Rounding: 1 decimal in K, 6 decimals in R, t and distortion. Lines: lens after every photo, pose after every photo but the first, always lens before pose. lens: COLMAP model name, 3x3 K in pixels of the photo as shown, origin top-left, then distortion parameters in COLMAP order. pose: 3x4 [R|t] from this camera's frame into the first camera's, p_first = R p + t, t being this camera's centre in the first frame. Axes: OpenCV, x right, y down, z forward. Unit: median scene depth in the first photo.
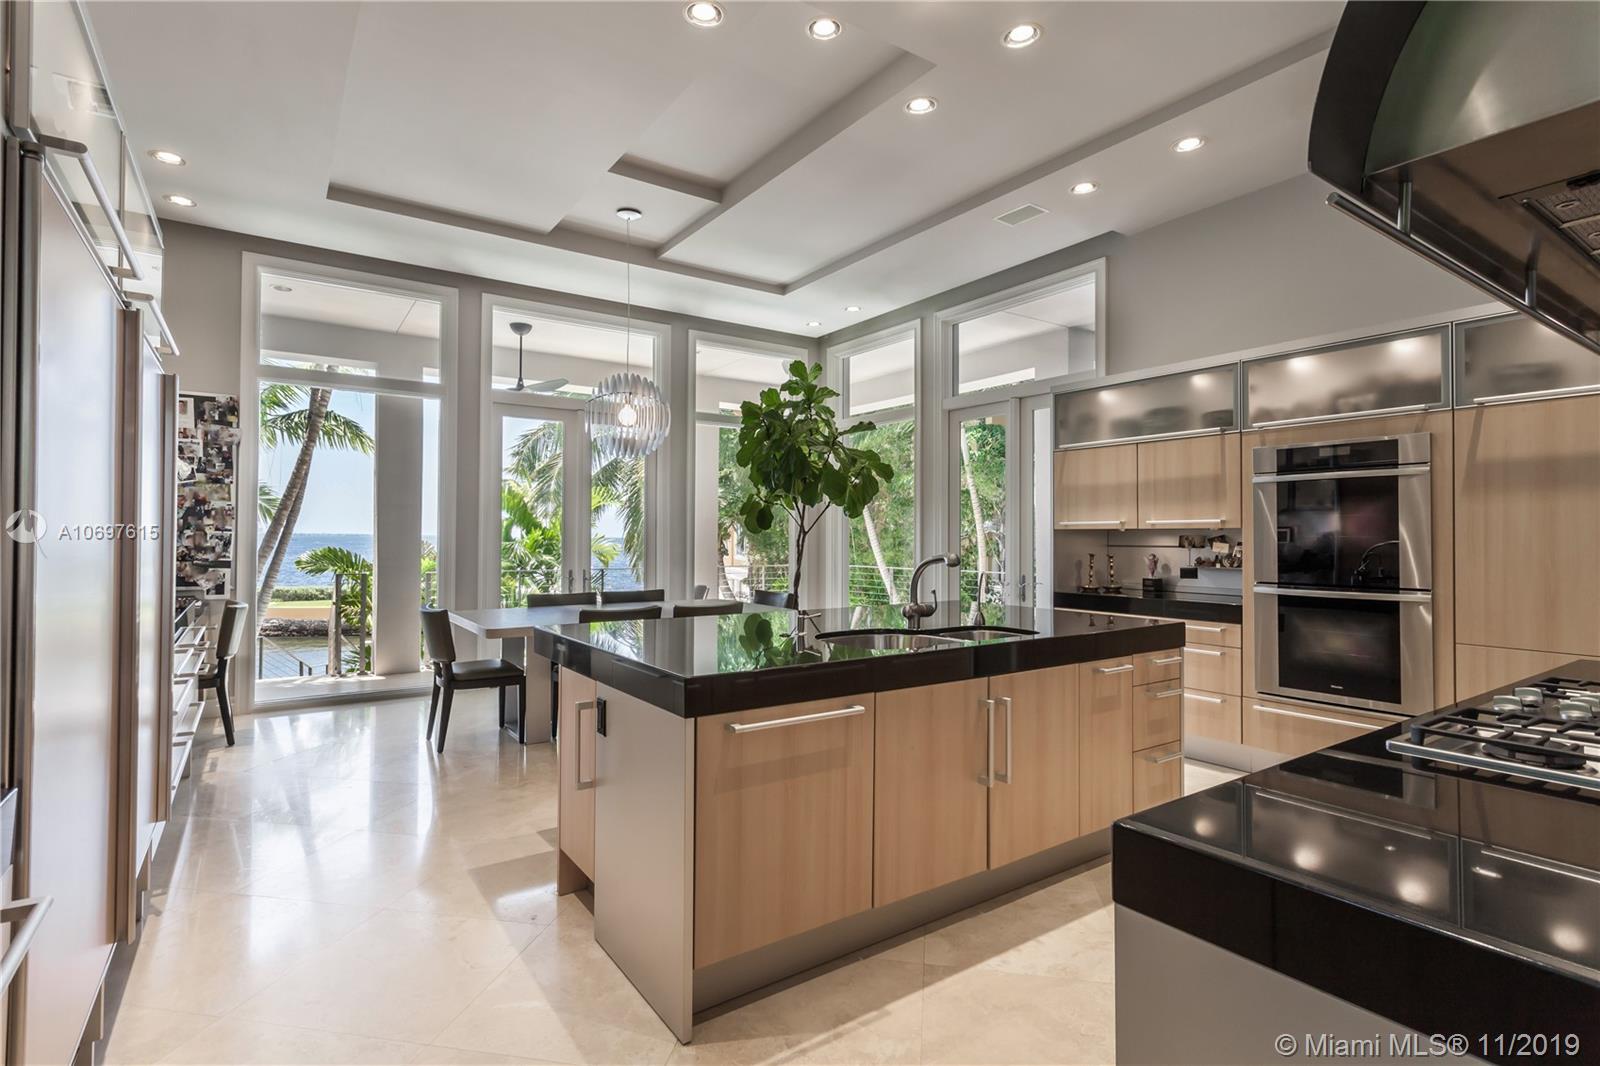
lens RADIAL K [[766.3, 0, 789.3], [0, 766.3, 531.1], [0, 0, 1]] dist [0.006692, 0.000799]
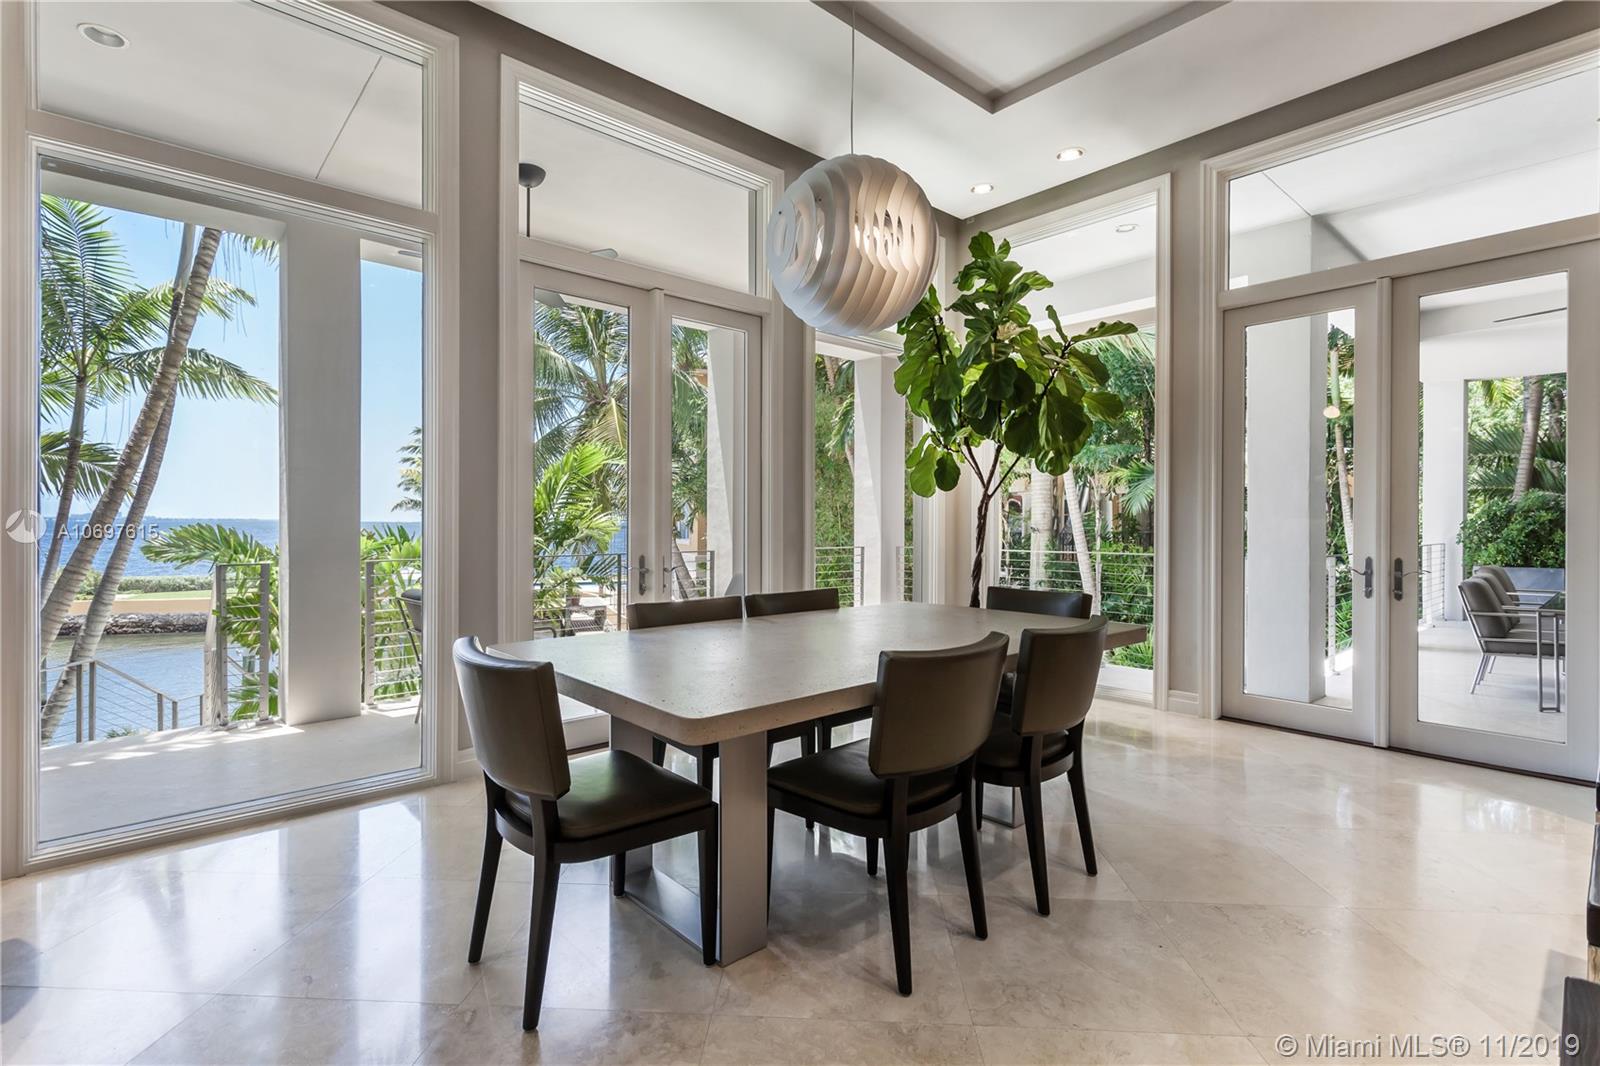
lens RADIAL K [[766.3, 0, 810.7], [0, 766.3, 529.9], [0, 0, 1]] dist [0.006692, 0.000799]
pose [[0.991452, -0.003397, 0.130429, -0.193283], [0.000606, 0.999770, 0.021438, 0.014724], [-0.130472, -0.021176, 0.991226, 0.318603]]
